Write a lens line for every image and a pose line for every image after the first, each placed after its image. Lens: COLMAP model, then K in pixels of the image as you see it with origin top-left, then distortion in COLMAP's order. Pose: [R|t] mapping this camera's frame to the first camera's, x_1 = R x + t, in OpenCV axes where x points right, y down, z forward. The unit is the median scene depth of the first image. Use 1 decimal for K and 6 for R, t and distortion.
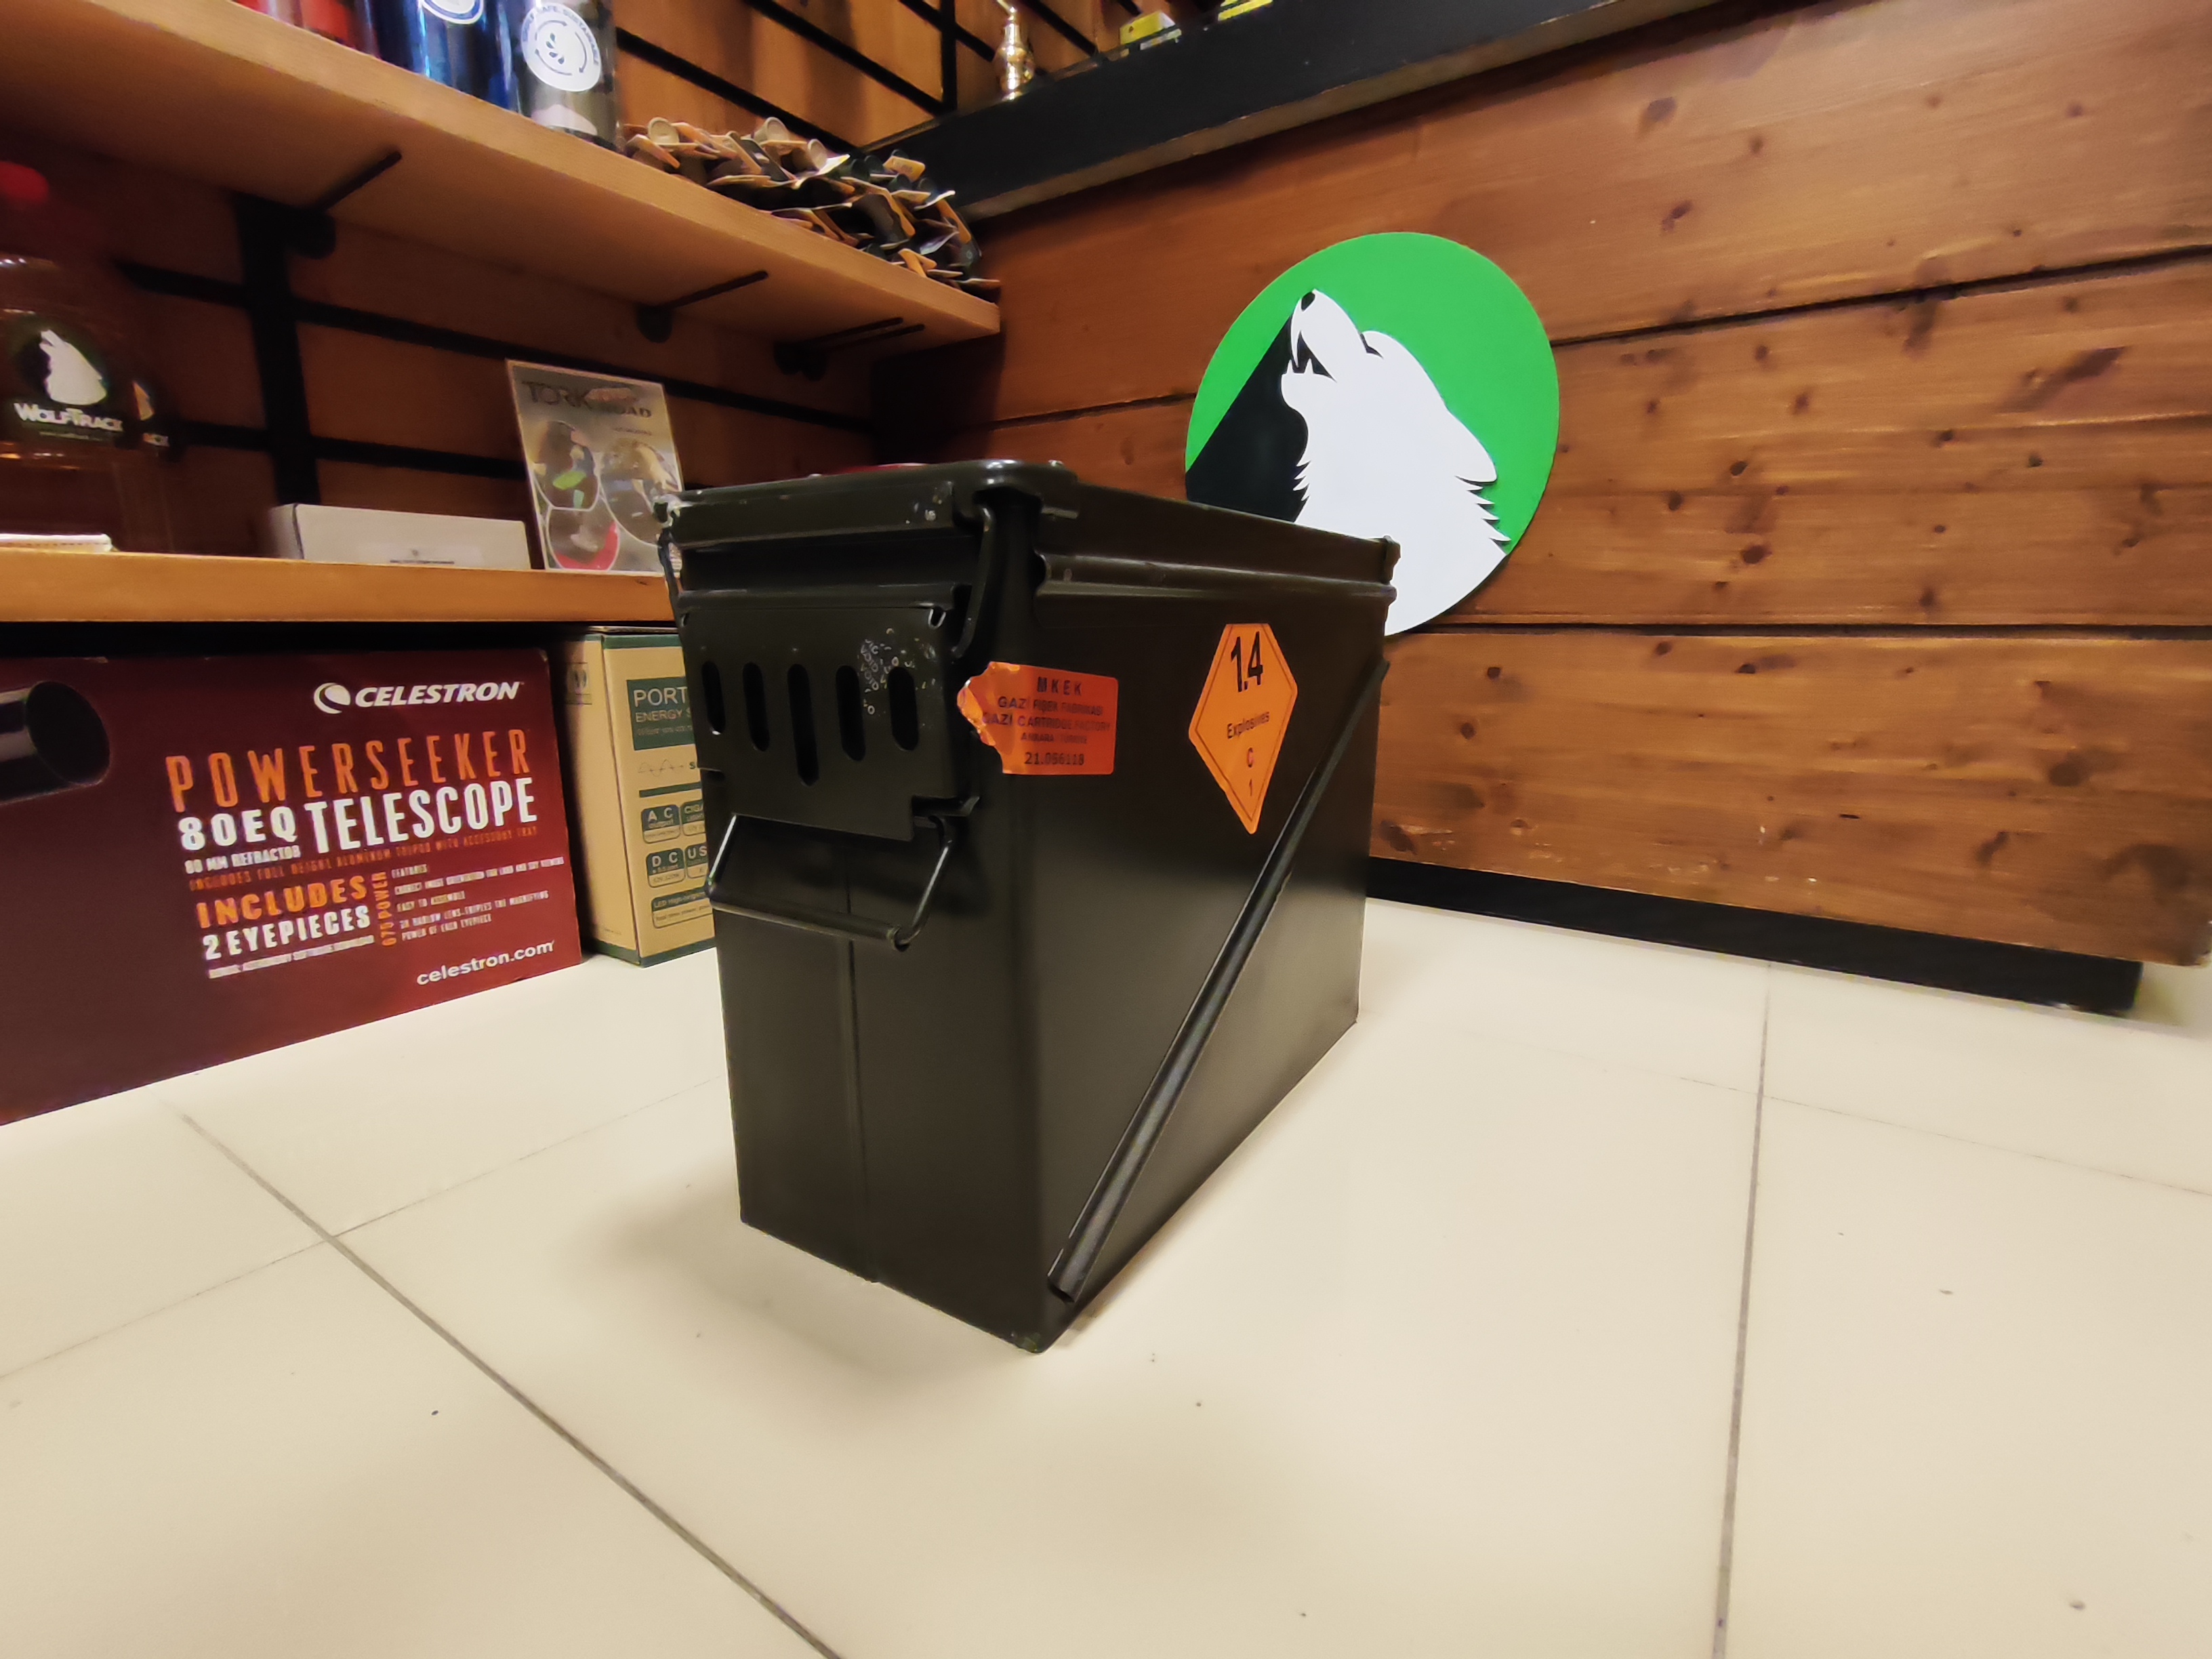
lens RADIAL K [[1002.7, 0, 1105.8], [0, 1002.7, 829.8], [0, 0, 1]] dist [-0.001022, -0.001085]
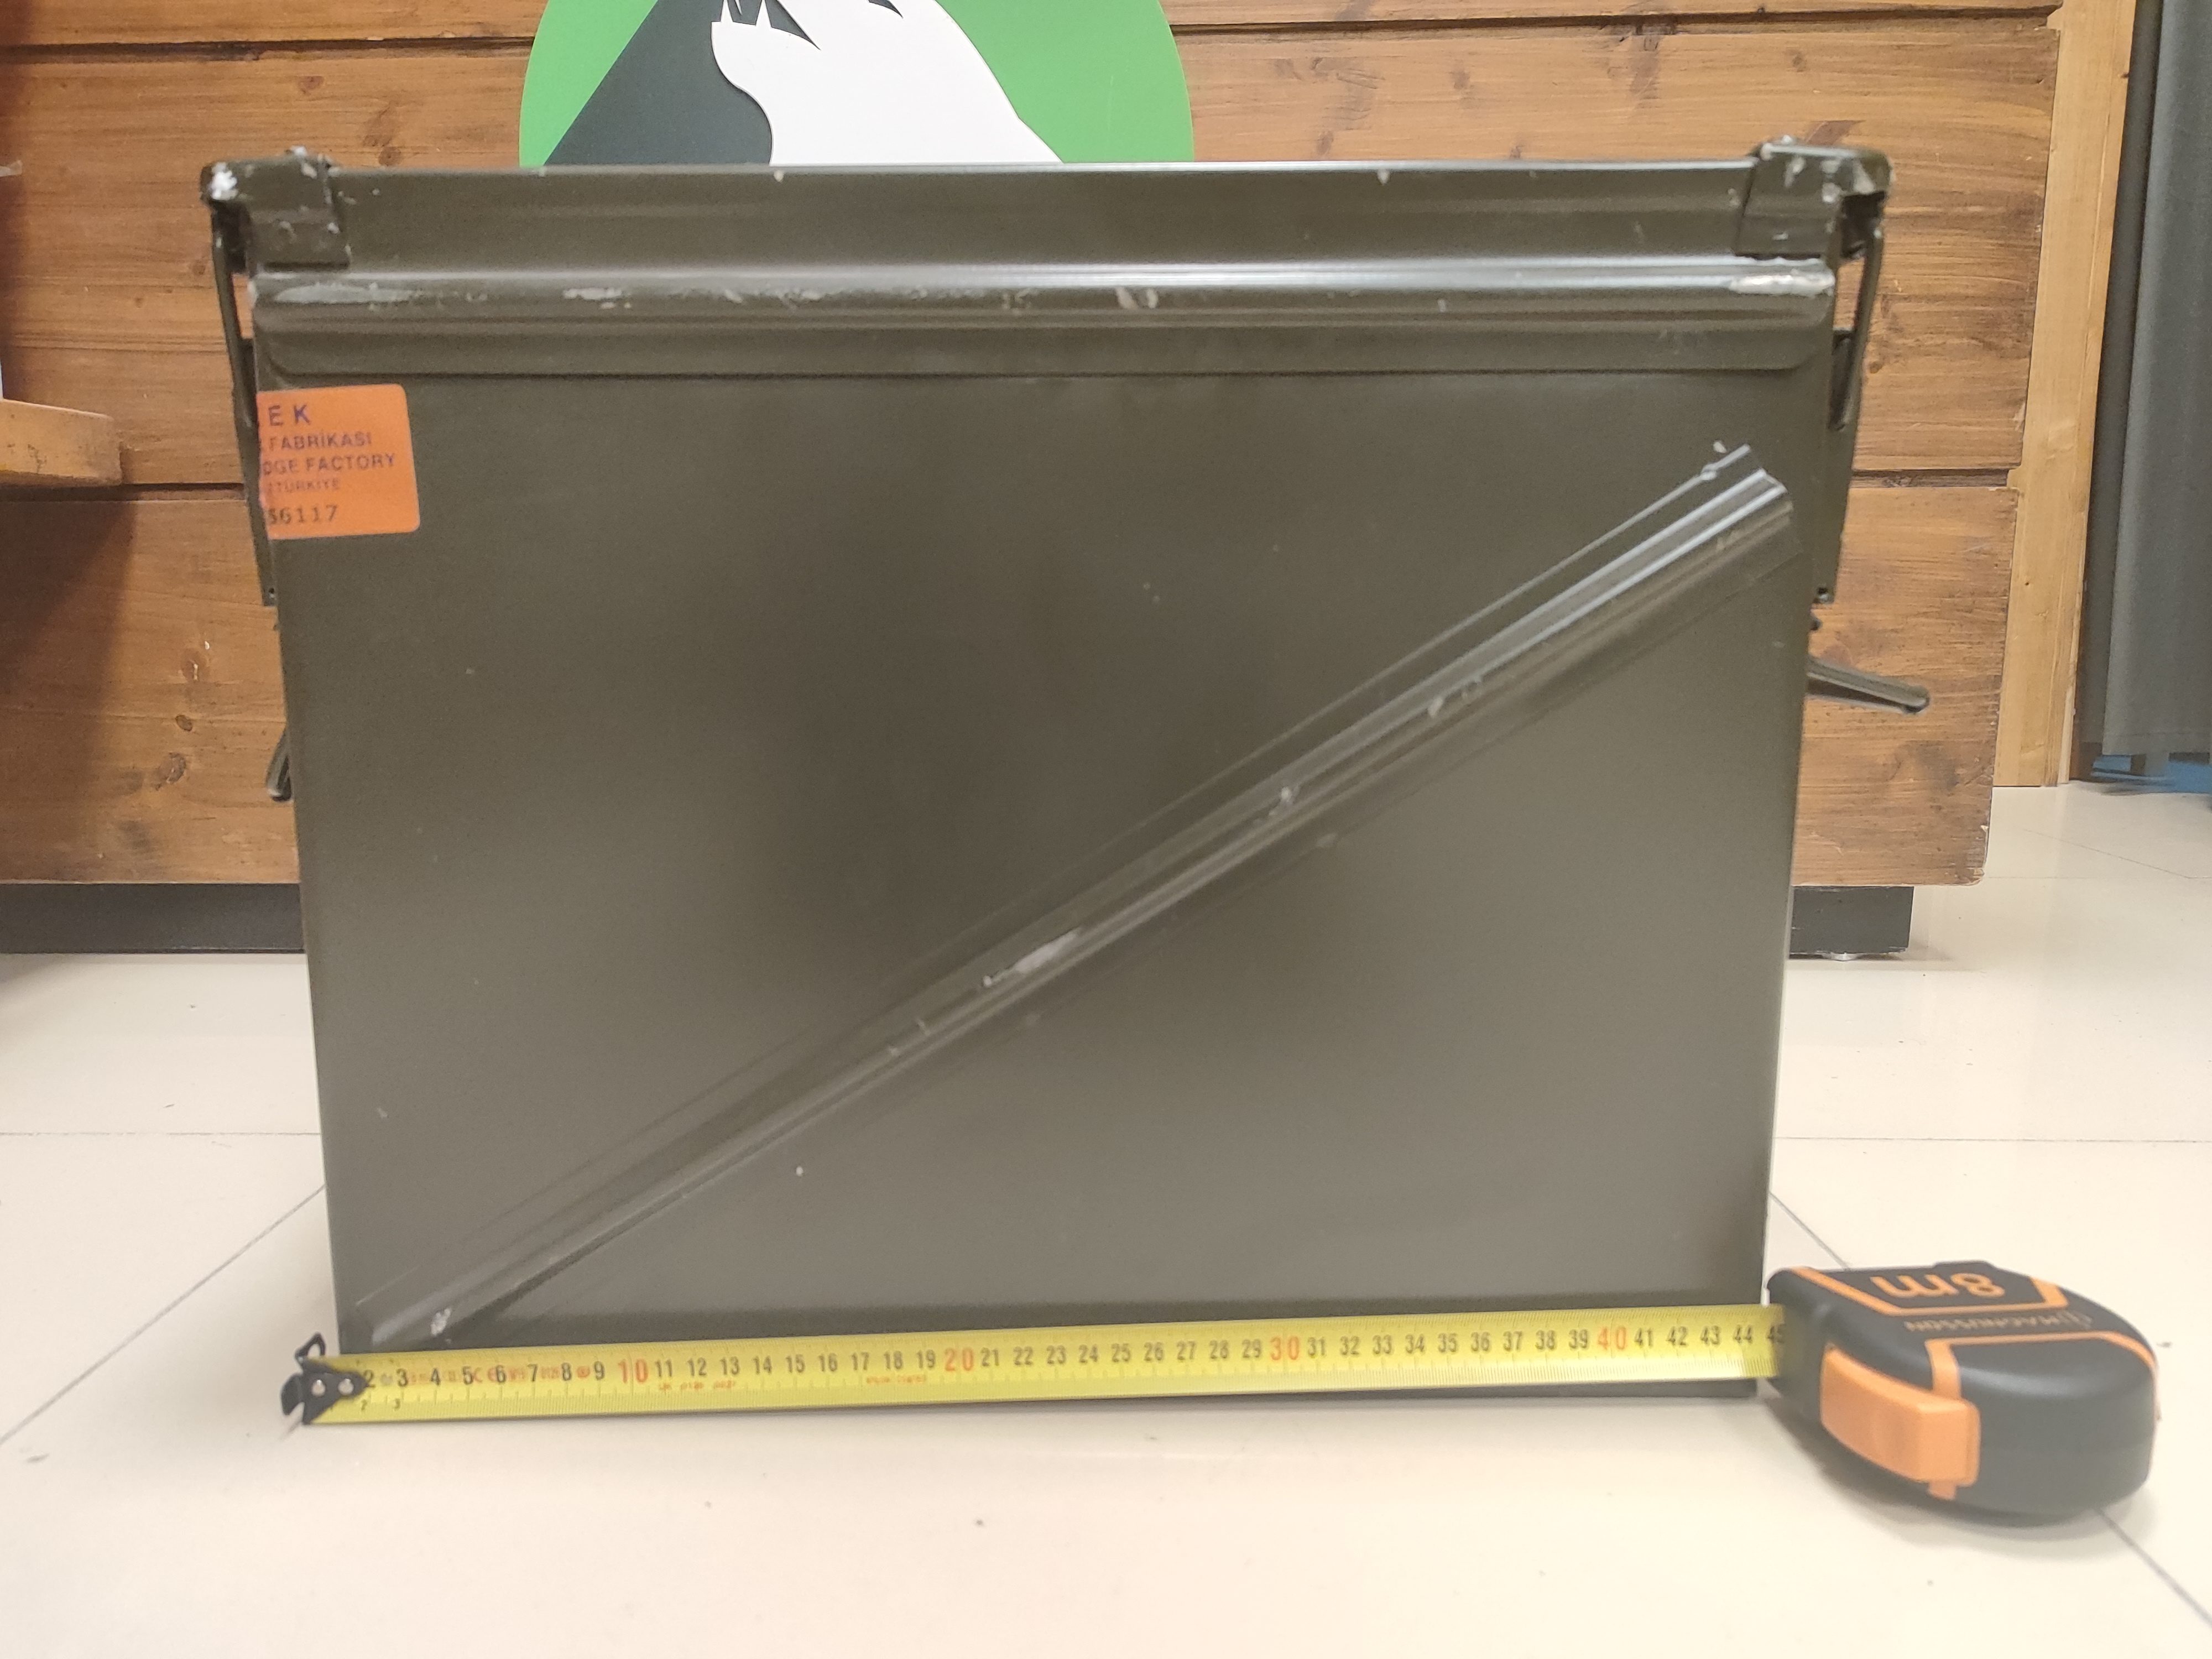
lens RADIAL K [[1587.0, 0, 1097.2], [0, 1587.0, 818.5], [0, 0, 1]] dist [0.011790, -0.005876]
pose [[0.841934, -0.093999, 0.531329, -0.191326], [0.118069, 0.992940, -0.011426, 0.012532], [-0.526504, 0.072354, 0.847089, 0.244264]]
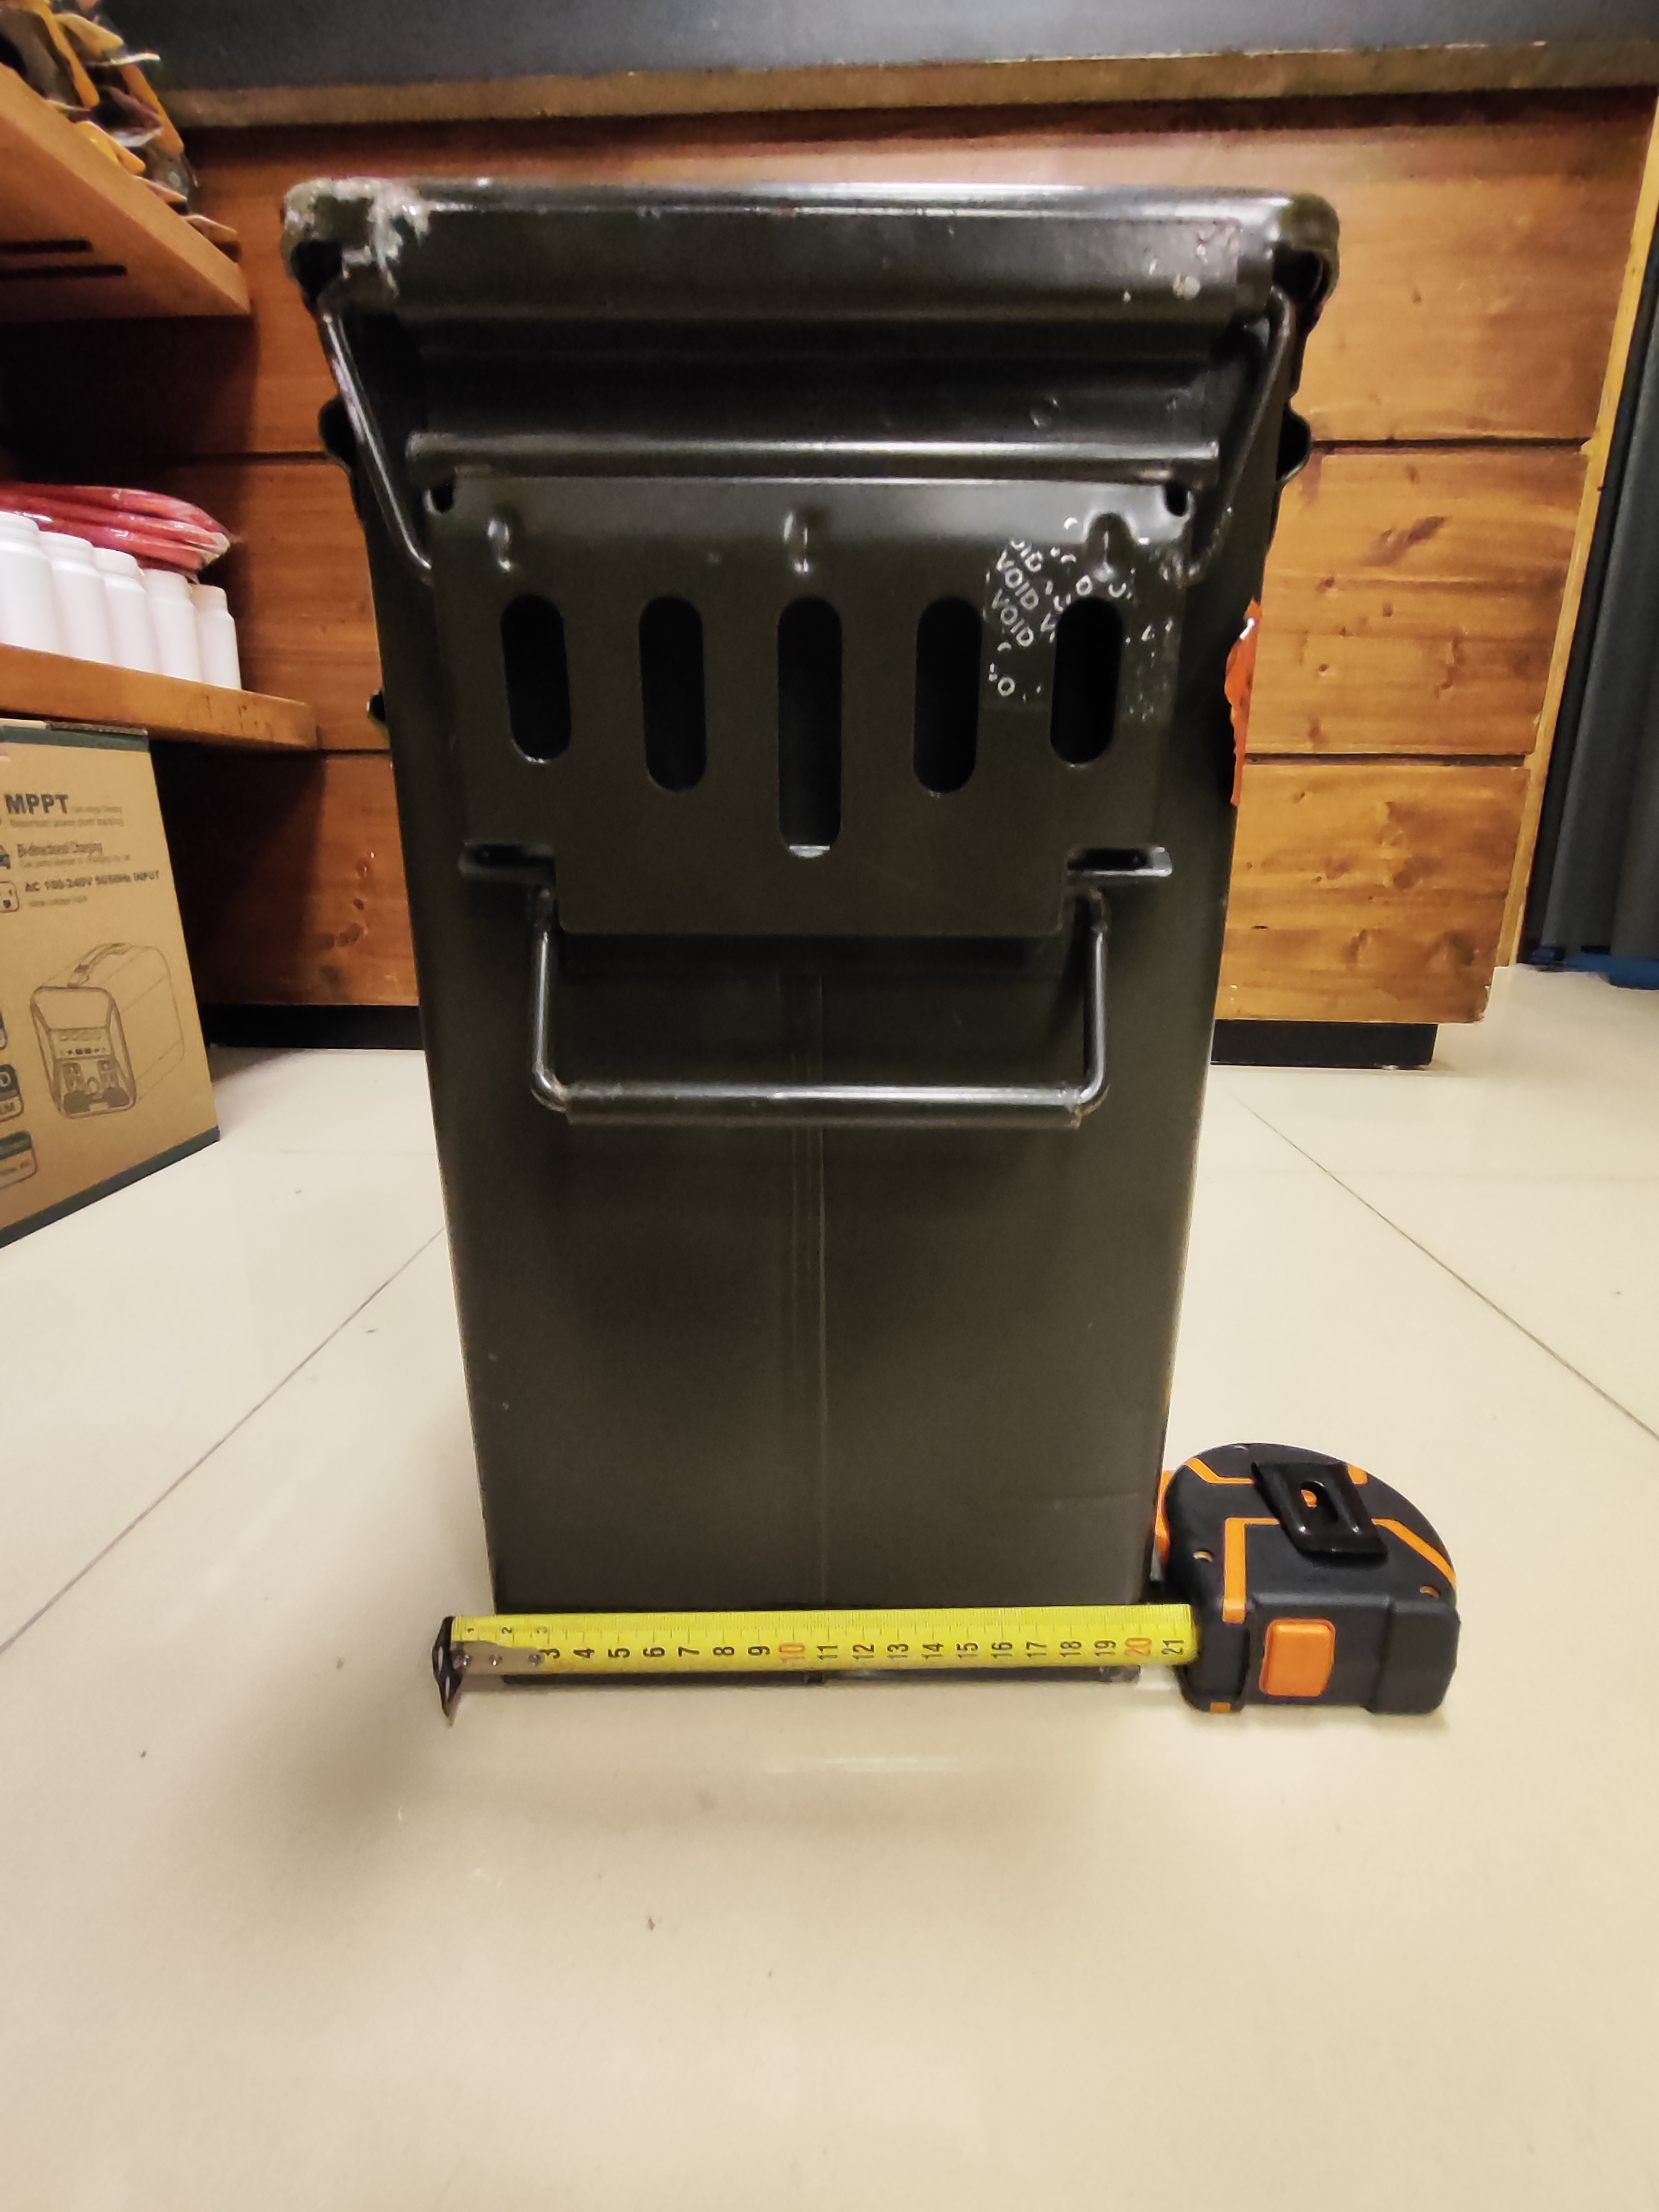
lens RADIAL K [[1002.7, 0, 836.7], [0, 1002.7, 1100.3], [0, 0, 1]] dist [-0.001022, -0.001085]
pose [[0.849280, -0.141085, 0.508741, -0.287425], [0.102792, 0.989379, 0.102778, 0.014507], [-0.517838, -0.034992, 0.854763, 0.279604]]
